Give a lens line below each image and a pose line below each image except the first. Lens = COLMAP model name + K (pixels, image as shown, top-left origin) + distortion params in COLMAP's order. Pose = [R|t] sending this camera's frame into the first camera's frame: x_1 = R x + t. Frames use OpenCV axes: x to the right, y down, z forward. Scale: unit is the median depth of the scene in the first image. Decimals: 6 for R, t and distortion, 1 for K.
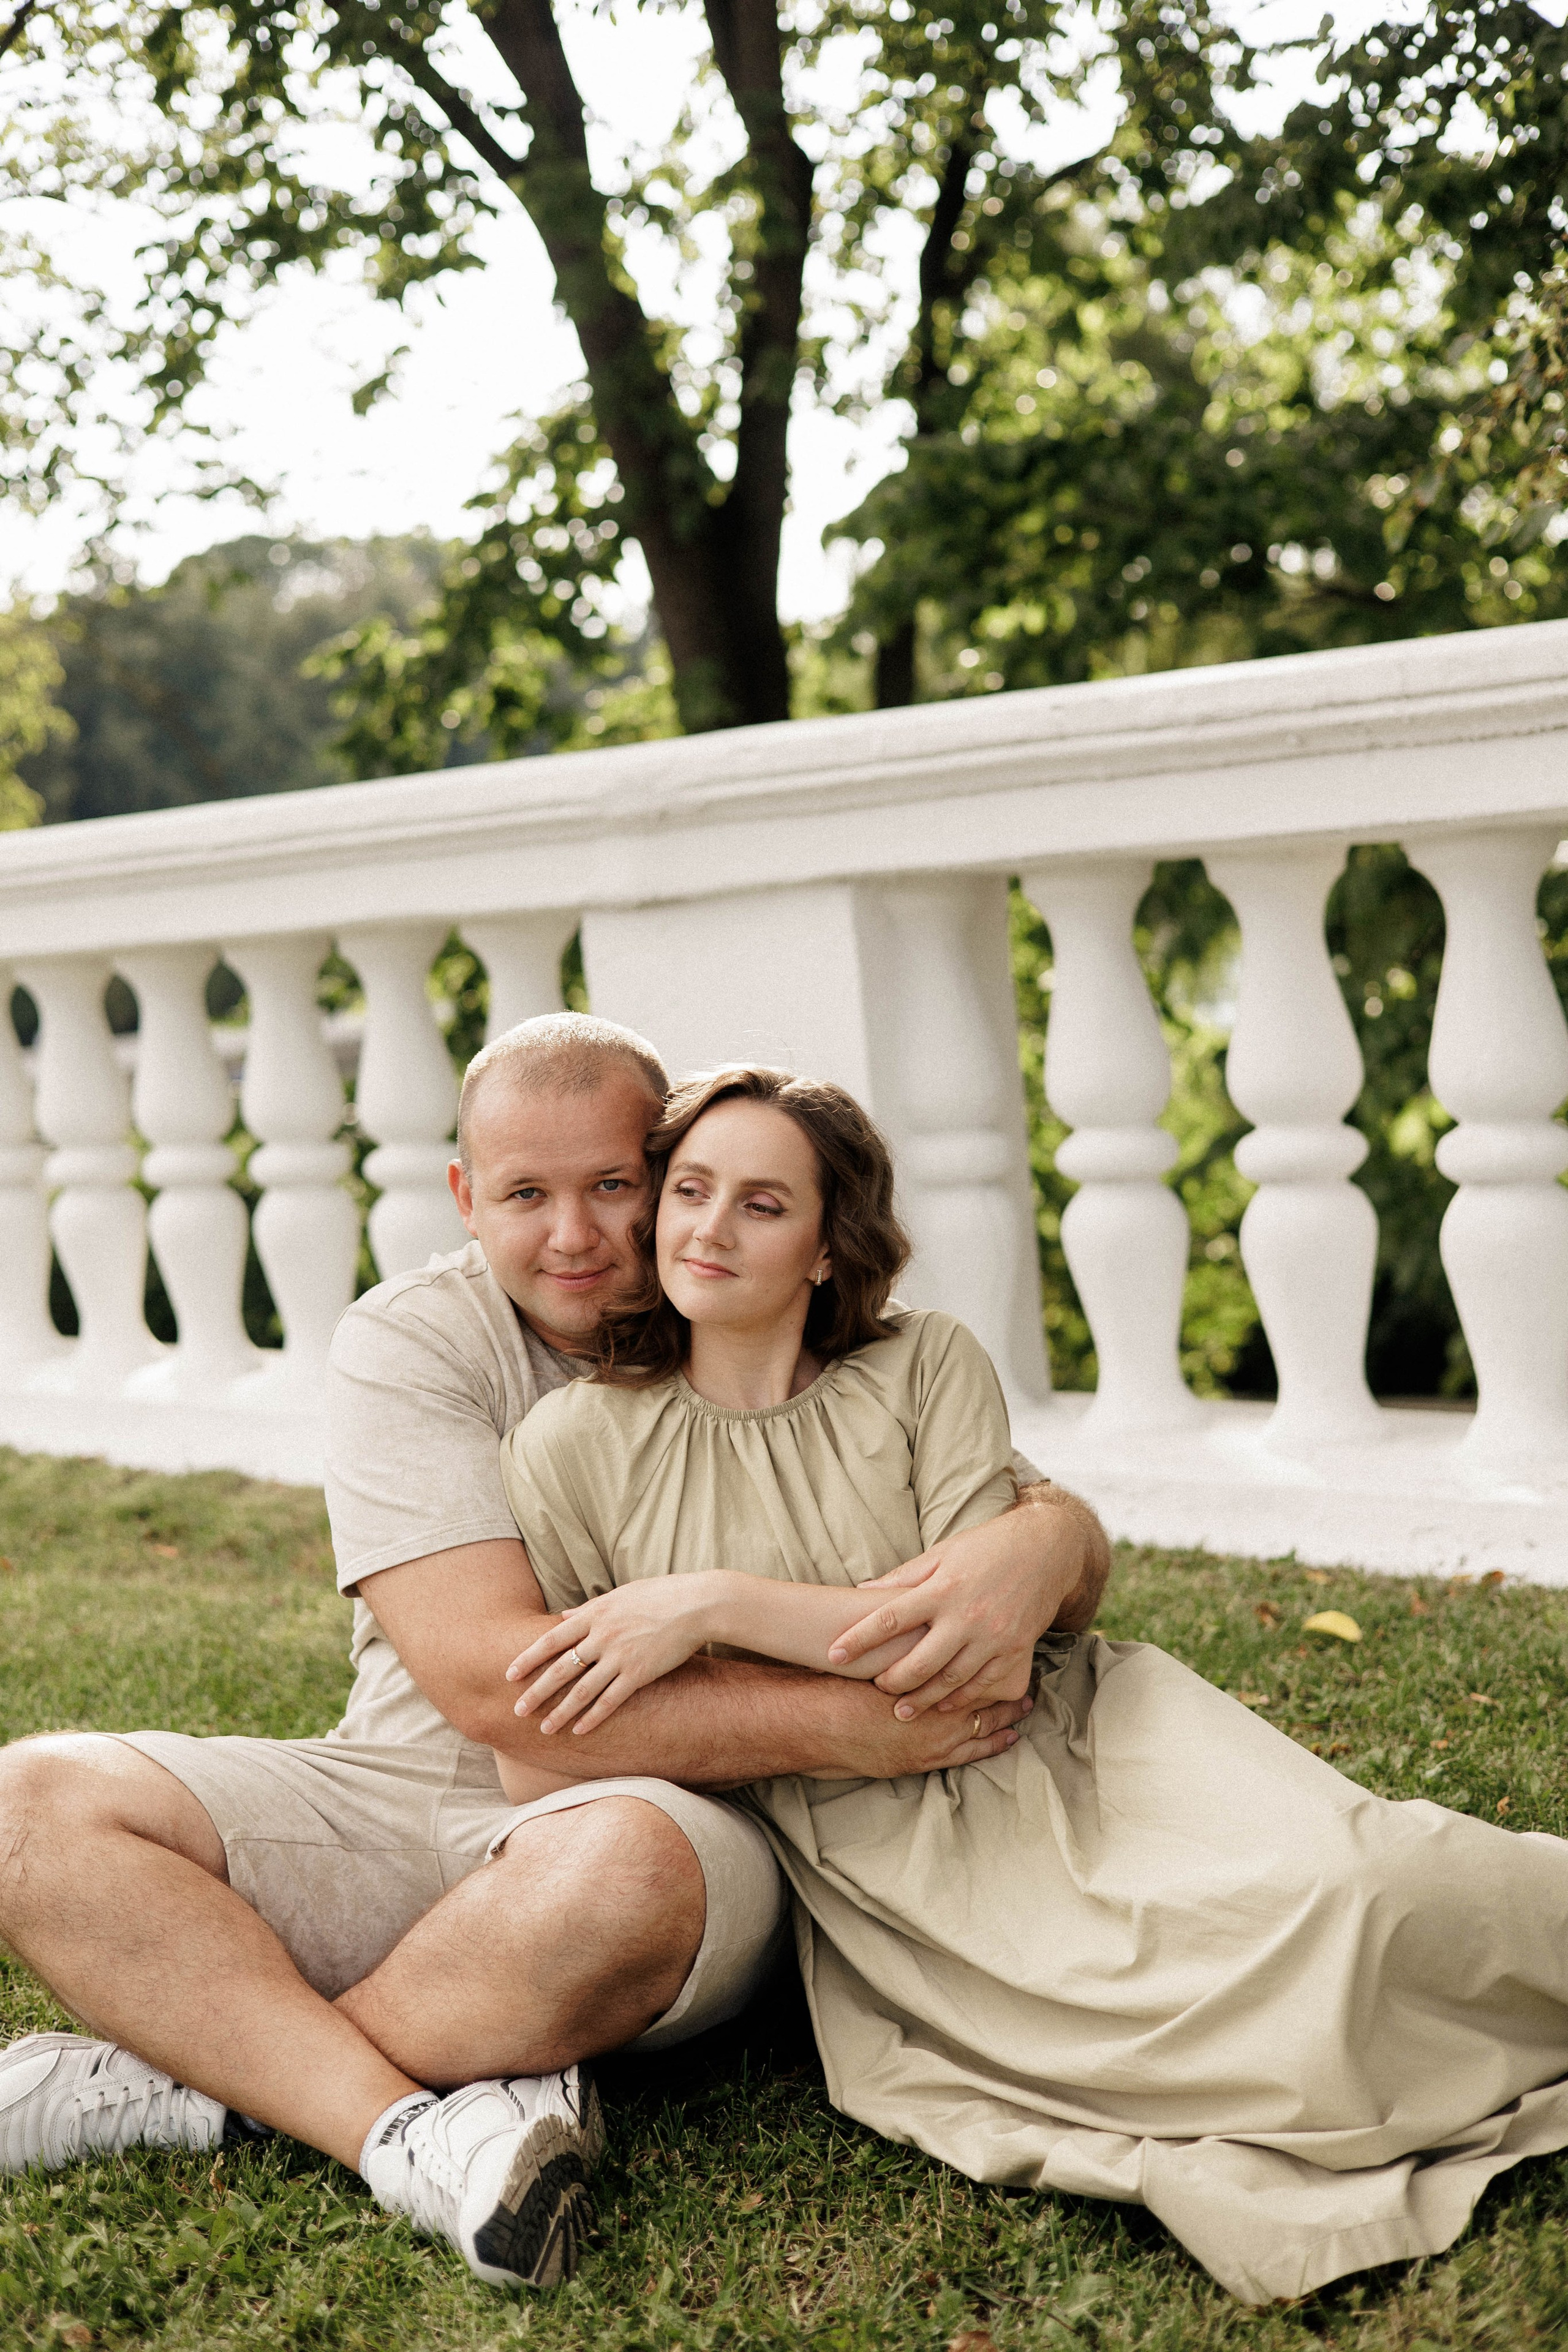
lens RADIAL K [[3413.3, 0, 734.8], [0, 3413.3, 1180.7], [0, 0, 1]] dist [0.026607, 0.067846]
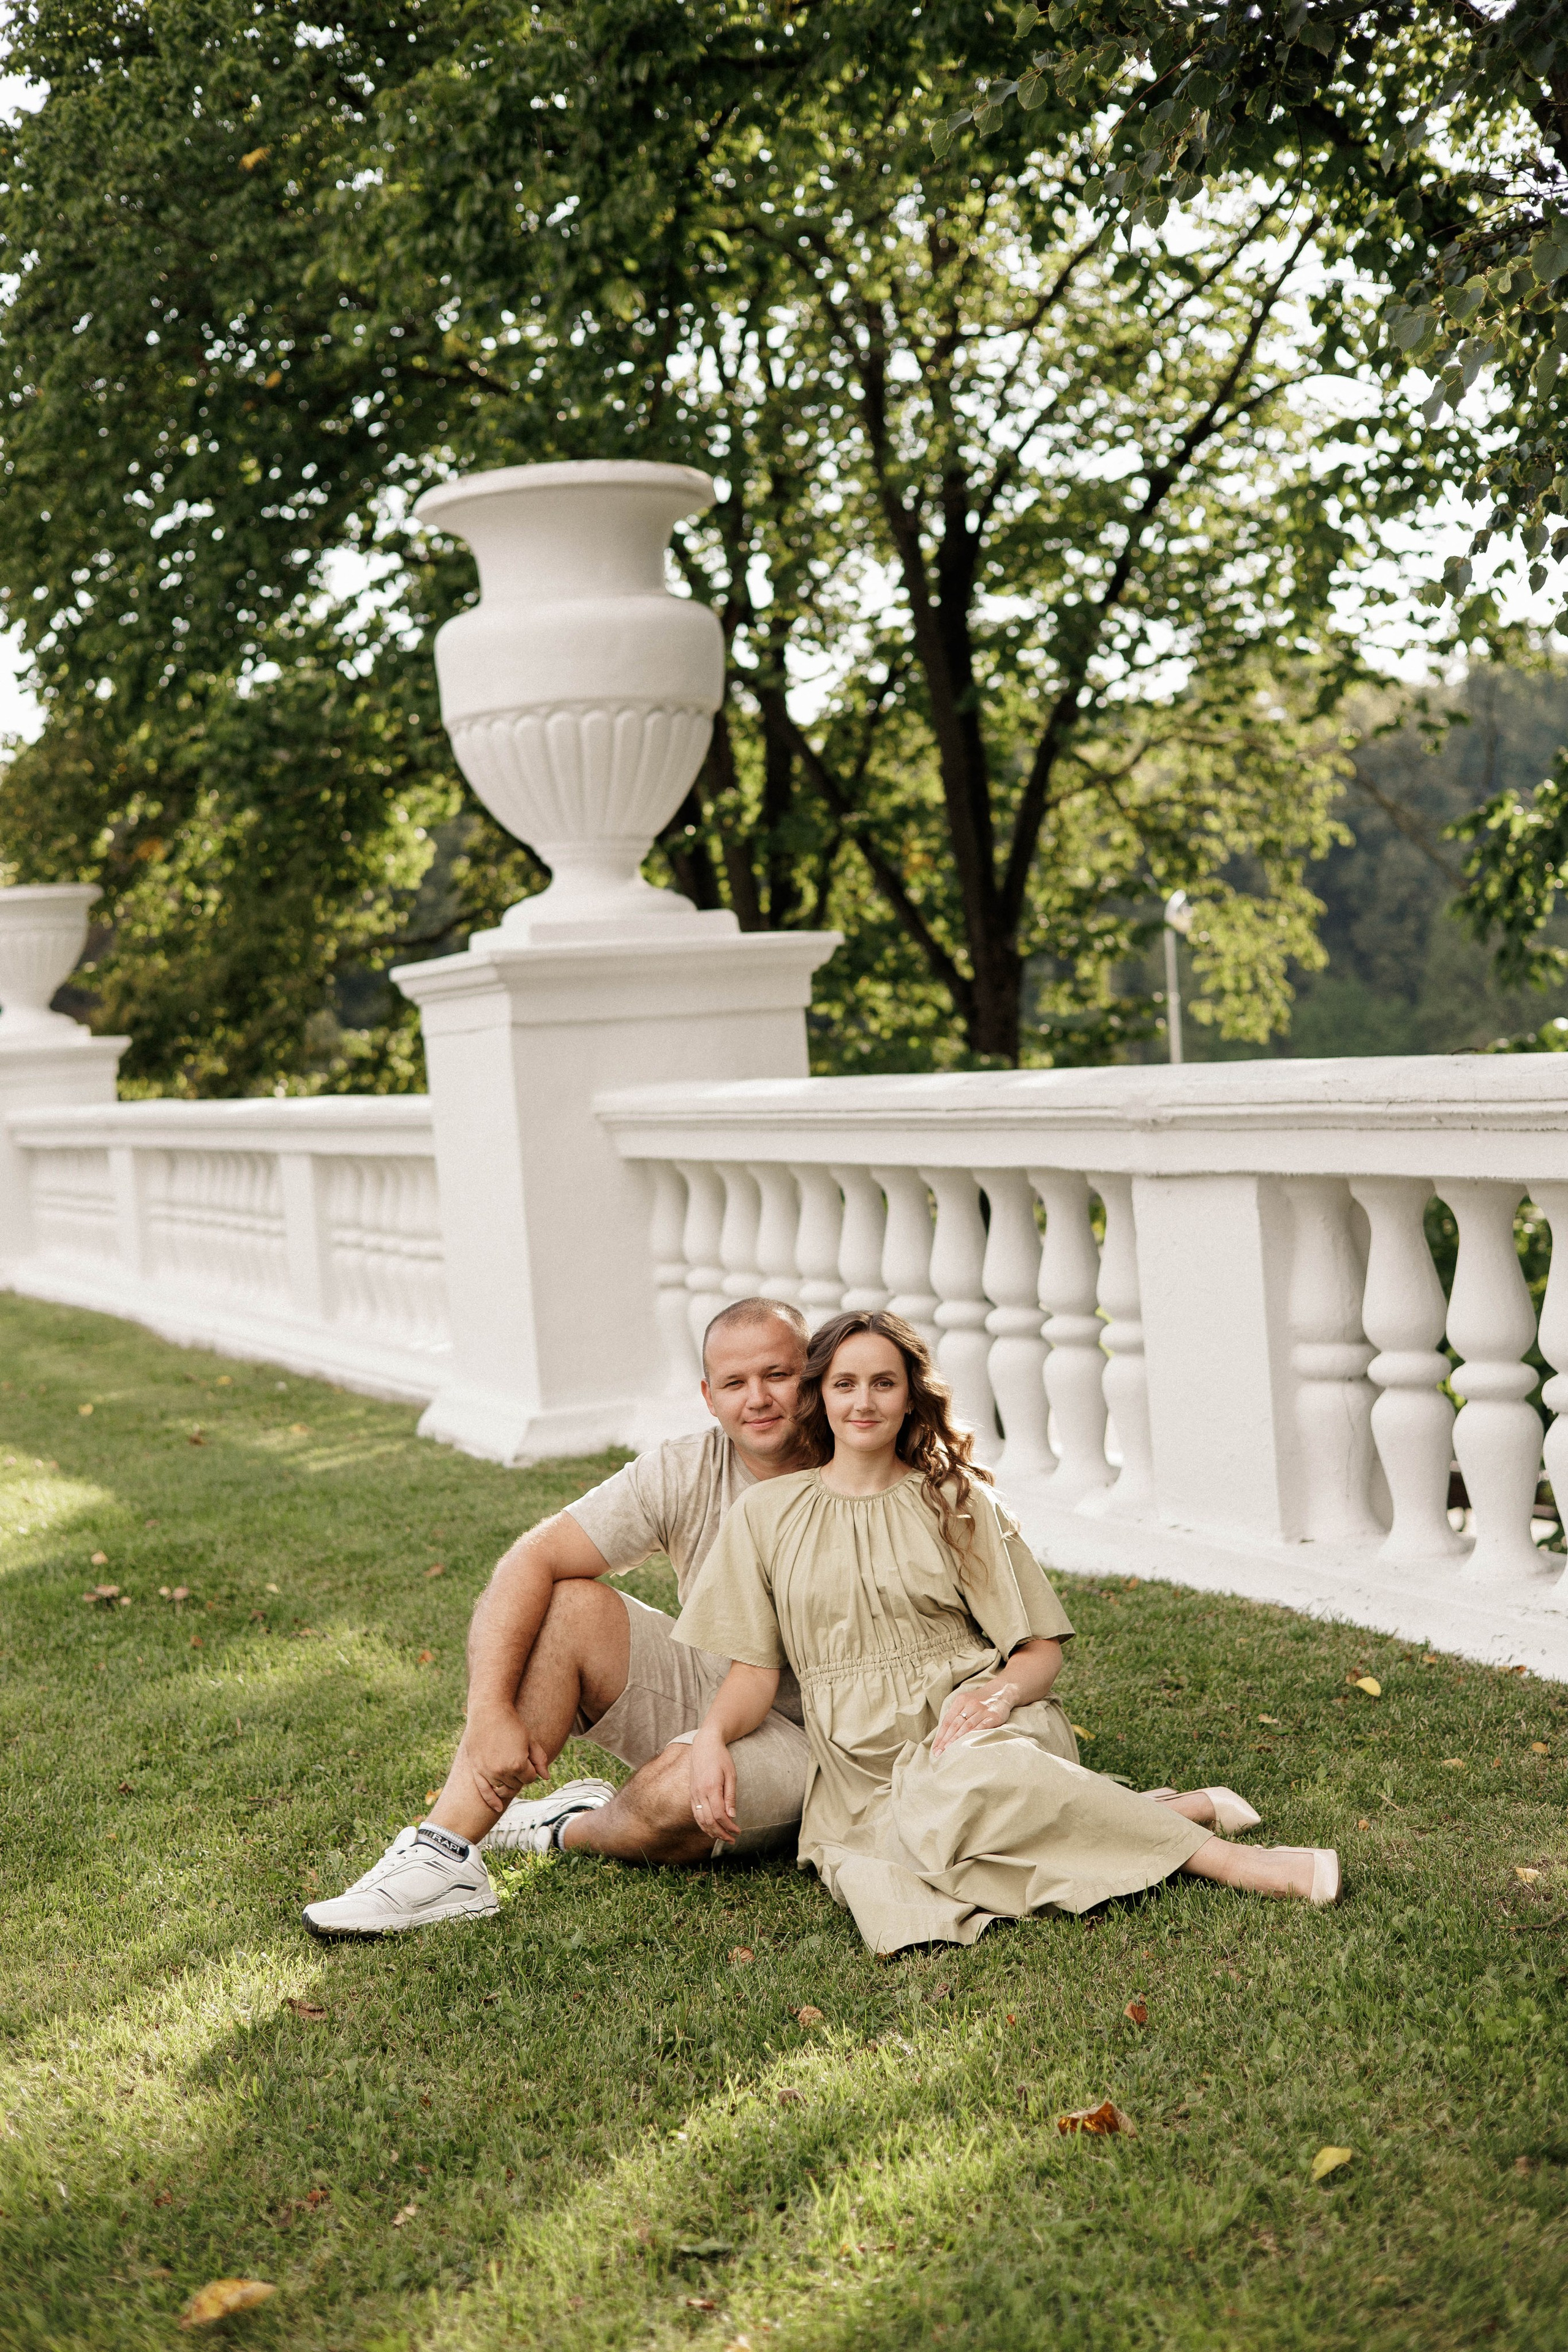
lens RADIAL K [[3453.8, 0, 710.7], [0, 3453.8, 1177.3], [0, 0, 1]] dist [0.037380, -0.048661]
pose [[0.908141, 0.052916, -0.415307, 0.743750], [-0.057546, 0.998342, 0.001368, -0.123282], [0.414691, 0.022657, 0.909680, -0.798748]]
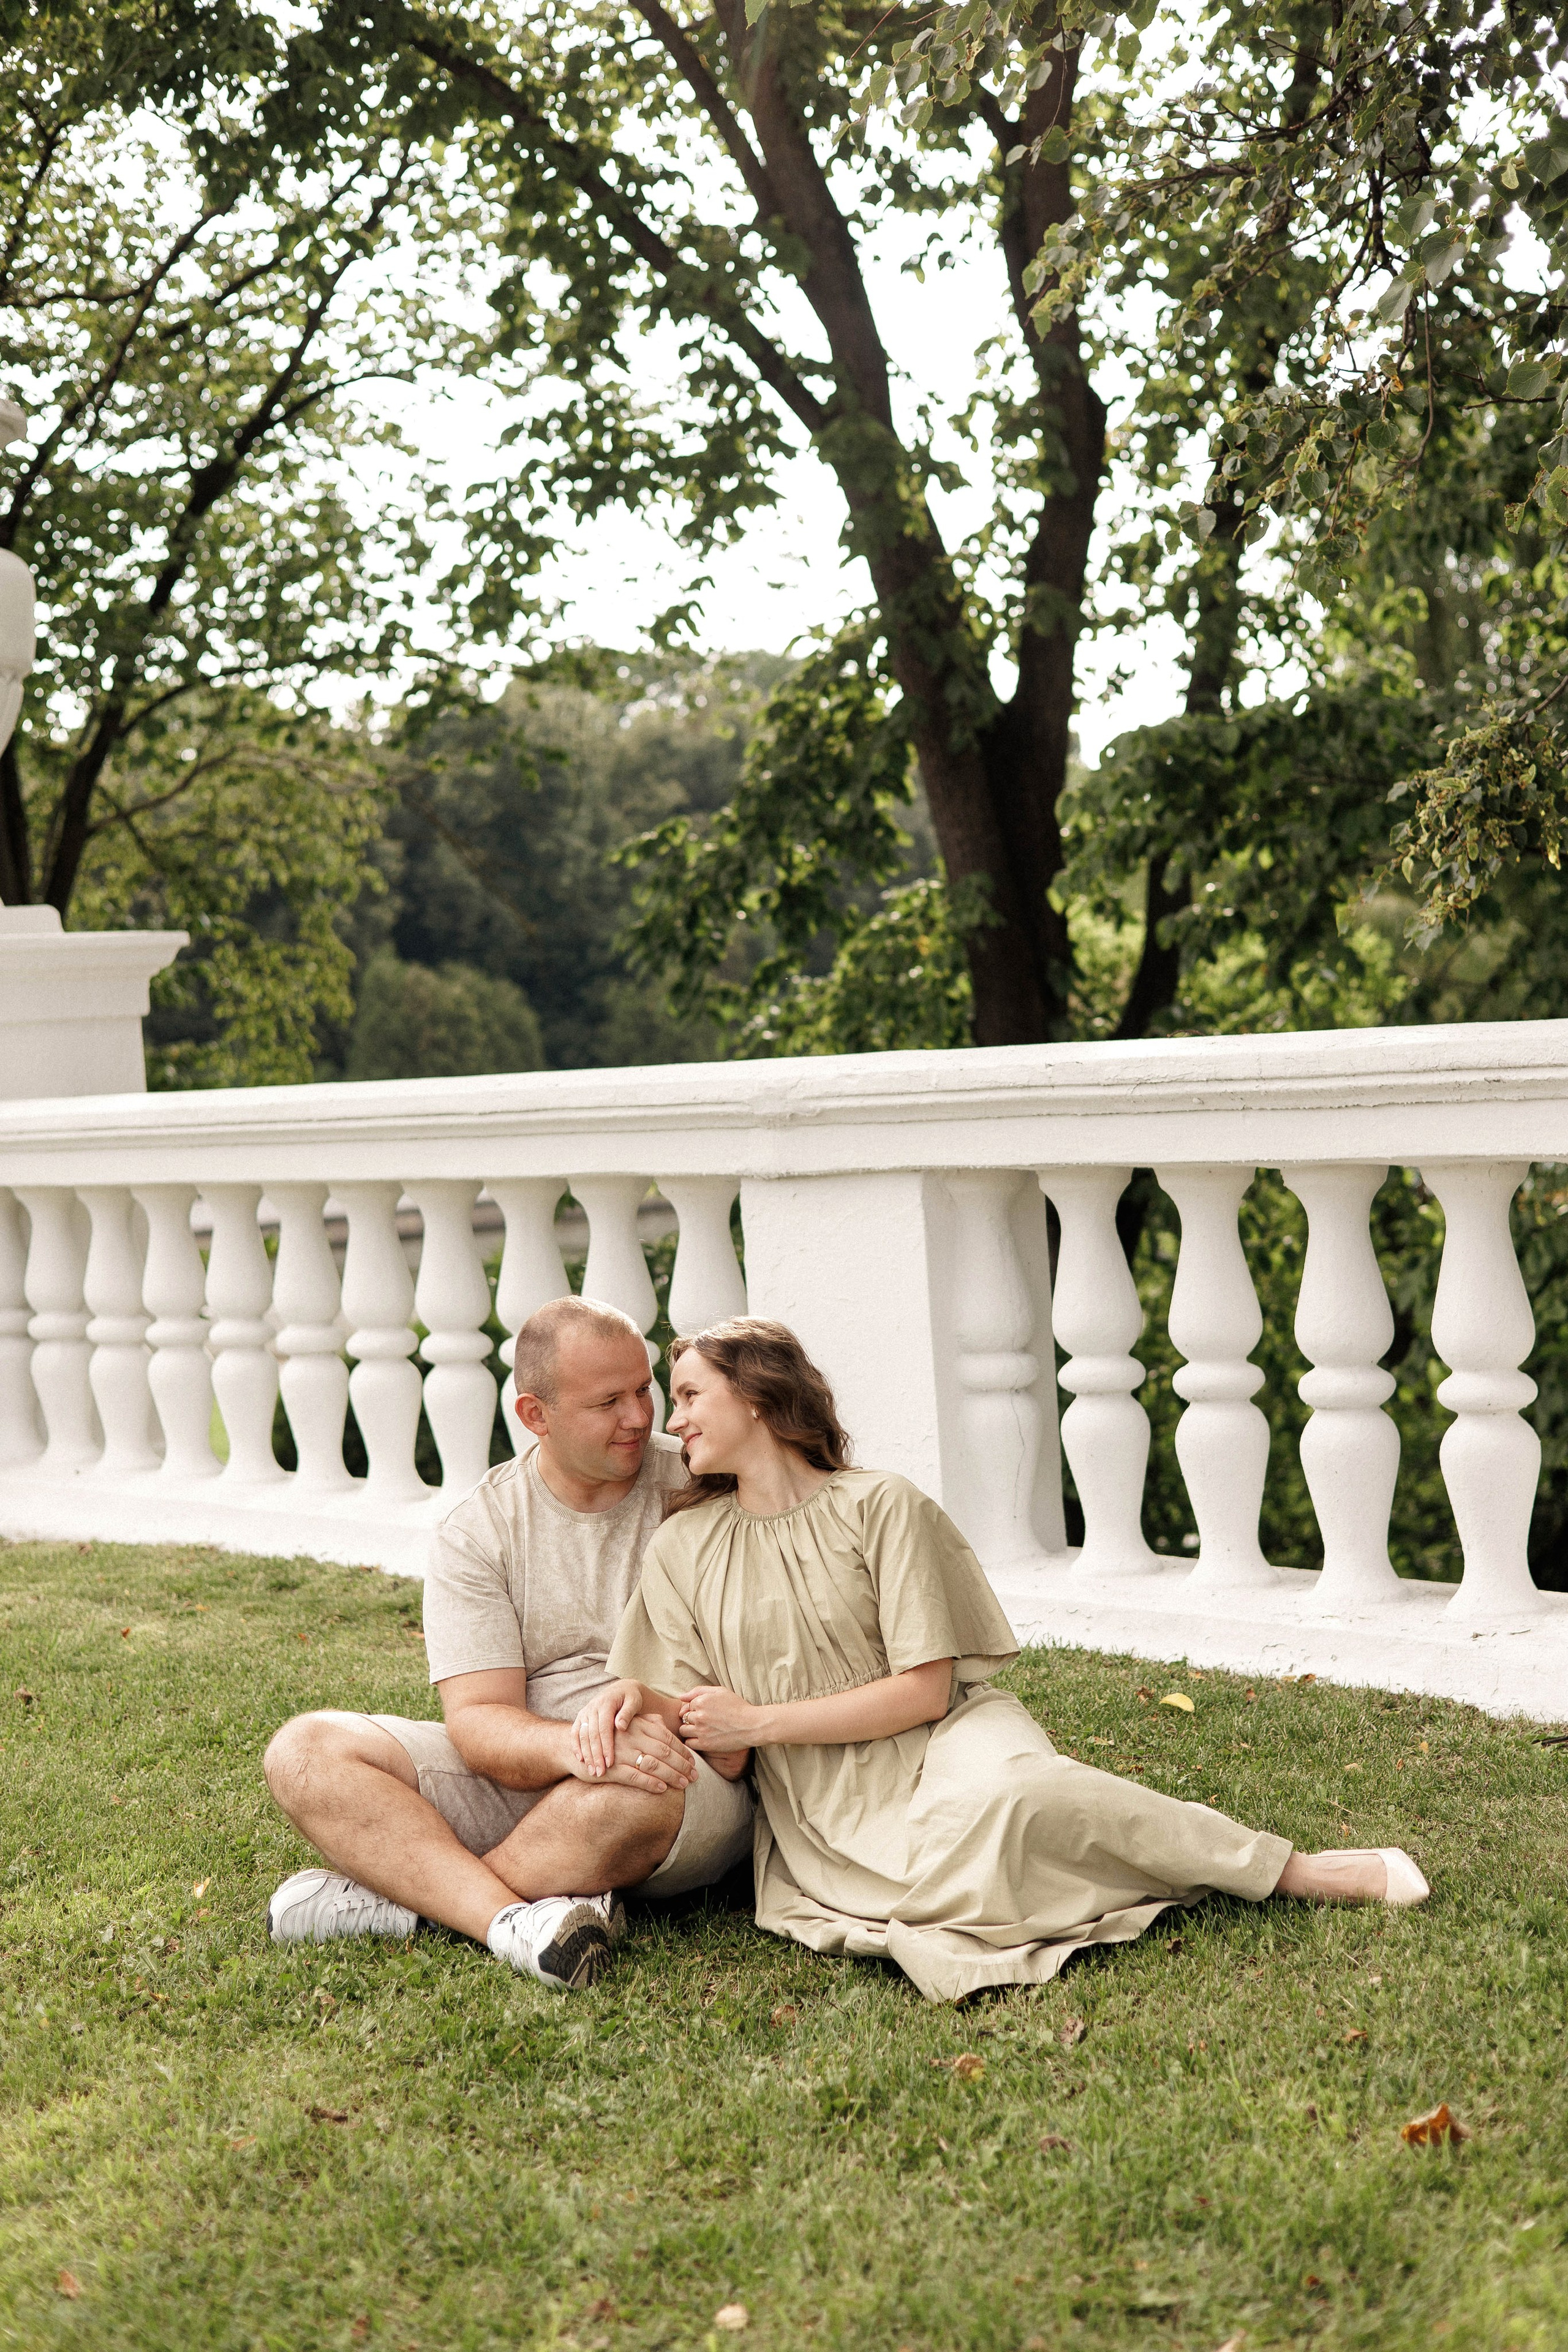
lens RADIAL K [[3761.8, 0, 784.0], [0, 3761.8, 1176.0], [0, 0, 1]] dist [0.002193, 0.202804]
pose [[0.995548, 0.039355, -0.085652, 0.179402], [-0.042948, 0.998255, -0.040520, -0.034173], [0.083908, 0.044018, 0.995501, -0.876726]]
